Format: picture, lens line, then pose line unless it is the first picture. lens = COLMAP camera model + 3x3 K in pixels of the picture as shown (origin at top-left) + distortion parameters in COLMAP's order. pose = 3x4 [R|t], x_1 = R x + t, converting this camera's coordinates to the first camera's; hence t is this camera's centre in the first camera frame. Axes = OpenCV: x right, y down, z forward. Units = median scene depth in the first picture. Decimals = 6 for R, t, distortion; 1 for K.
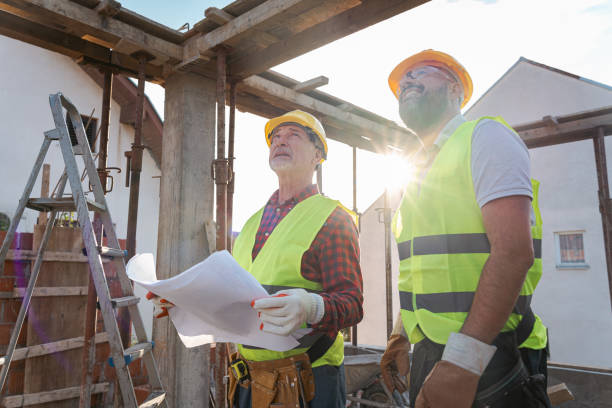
lens RADIAL K [[489.5, 0, 306.4], [0, 489.5, 205.1], [0, 0, 1]] dist [-0.000963, 0.008900]
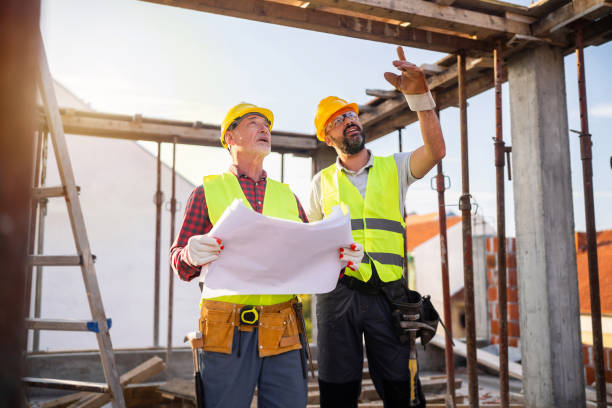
lens RADIAL K [[582.5, 0, 310.7], [0, 582.5, 202.9], [0, 0, 1]] dist [-0.002644, 0.004594]
pose [[0.418674, 0.124433, 0.899571, -0.679267], [-0.131722, 0.988414, -0.075417, 0.081261], [-0.898533, -0.086918, 0.430214, 0.155668]]
